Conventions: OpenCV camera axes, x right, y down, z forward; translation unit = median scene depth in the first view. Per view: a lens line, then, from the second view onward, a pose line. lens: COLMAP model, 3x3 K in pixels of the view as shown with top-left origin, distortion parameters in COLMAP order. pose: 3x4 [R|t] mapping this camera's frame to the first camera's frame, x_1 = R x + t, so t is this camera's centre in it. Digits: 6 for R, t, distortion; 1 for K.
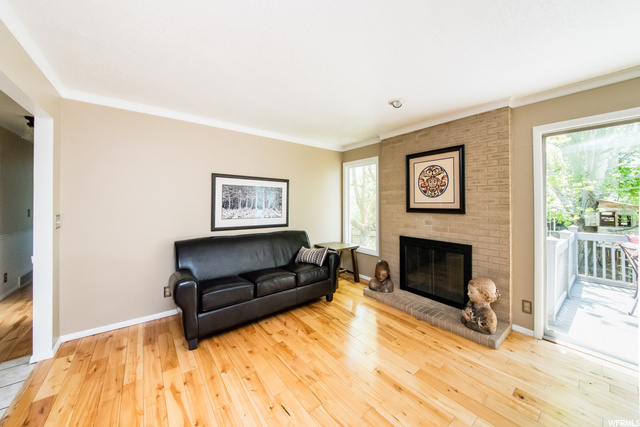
lens RADIAL K [[246.5, 0, 321.3], [0, 246.5, 201.8], [0, 0, 1]] dist [-0.001417, -0.000212]
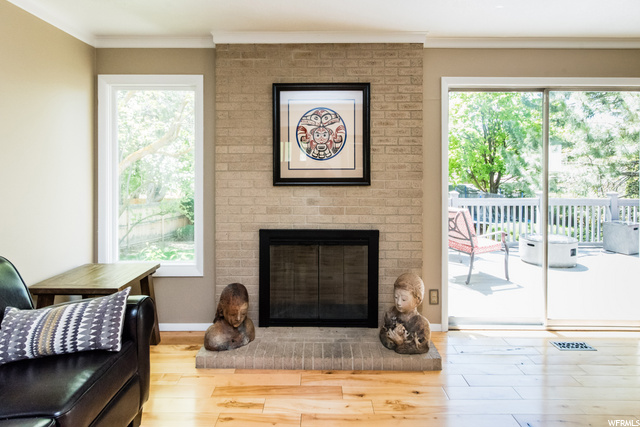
lens RADIAL K [[340.9, 0, 317.1], [0, 340.9, 170.5], [0, 0, 1]] dist [0.004122, 0.000215]
pose [[0.592165, -0.003222, 0.805810, -0.238424], [-0.004206, 0.999966, 0.007089, 0.002044], [-0.805806, -0.007587, 0.592132, 0.511809]]
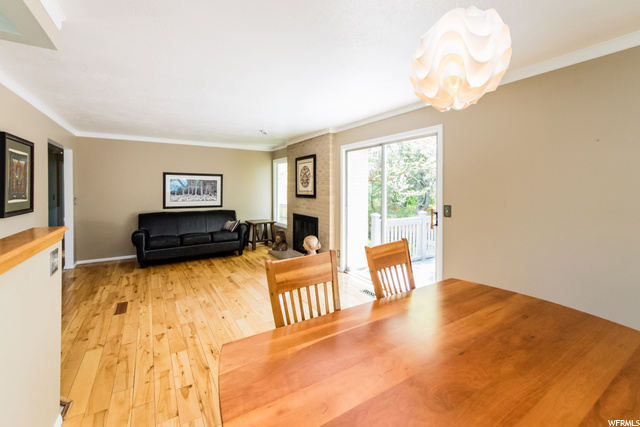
lens RADIAL K [[273.9, 0, 319.3], [0, 273.9, 191.7], [0, 0, 1]] dist [0.000686, -0.000010]
pose [[0.997637, 0.000365, -0.068702, 0.659891], [0.000913, 0.999827, 0.018577, -0.022678], [0.068697, -0.018596, 0.997464, -0.675236]]
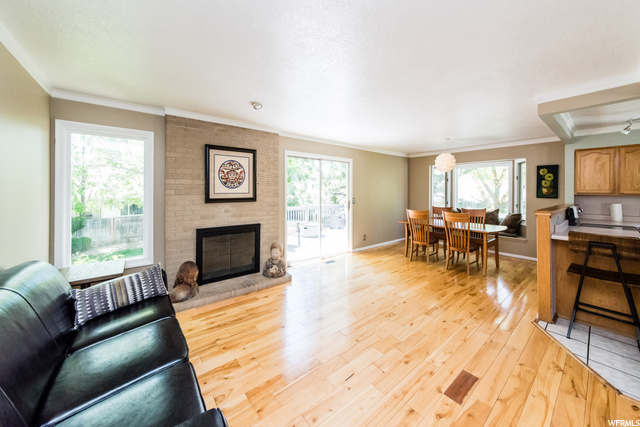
lens RADIAL K [[242.5, 0, 320.8], [0, 242.5, 189.9], [0, 0, 1]] dist [0.000175, -0.000008]
pose [[-0.083952, 0.001857, 0.996468, -0.706153], [-0.007095, 0.999972, -0.002461, -0.011504], [-0.996445, -0.007277, -0.083937, 0.692126]]
